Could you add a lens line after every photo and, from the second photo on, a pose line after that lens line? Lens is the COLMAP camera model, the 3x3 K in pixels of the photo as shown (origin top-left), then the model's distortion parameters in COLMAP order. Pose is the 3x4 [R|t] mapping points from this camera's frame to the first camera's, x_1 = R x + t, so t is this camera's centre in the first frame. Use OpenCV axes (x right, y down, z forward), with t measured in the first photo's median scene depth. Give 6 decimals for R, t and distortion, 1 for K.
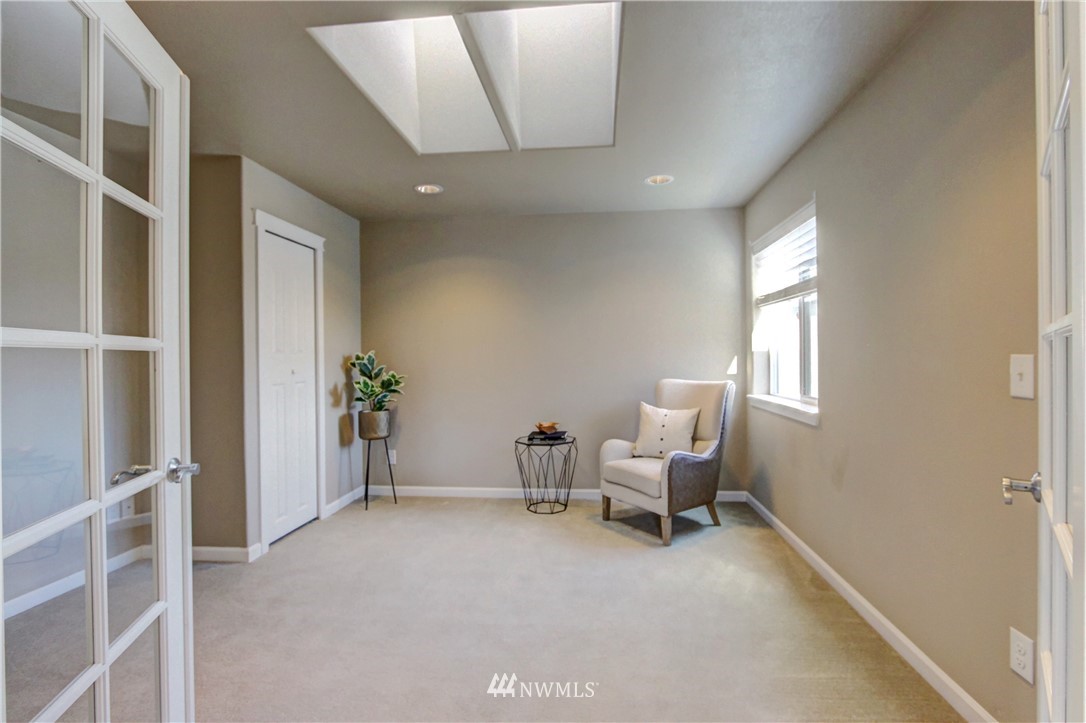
lens RADIAL K [[493.4, 0, 543.0], [0, 493.4, 361.5], [0, 0, 1]] dist [-0.019086, 0.000880]
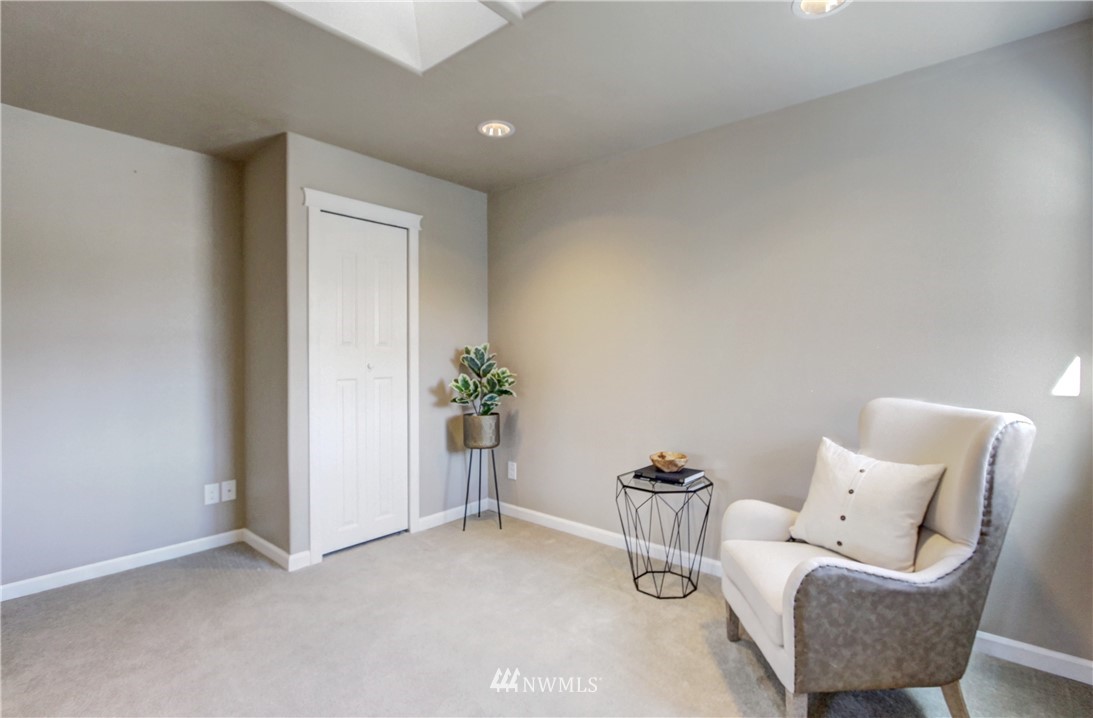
lens RADIAL K [[507.6, 0, 546.5], [0, 507.6, 359.0], [0, 0, 1]] dist [-0.018150, 0.000190]
pose [[0.827178, 0.016822, -0.561688, 0.260825], [-0.011855, 0.999852, 0.012486, -0.007428], [0.561815, -0.003669, 0.827255, 0.380592]]
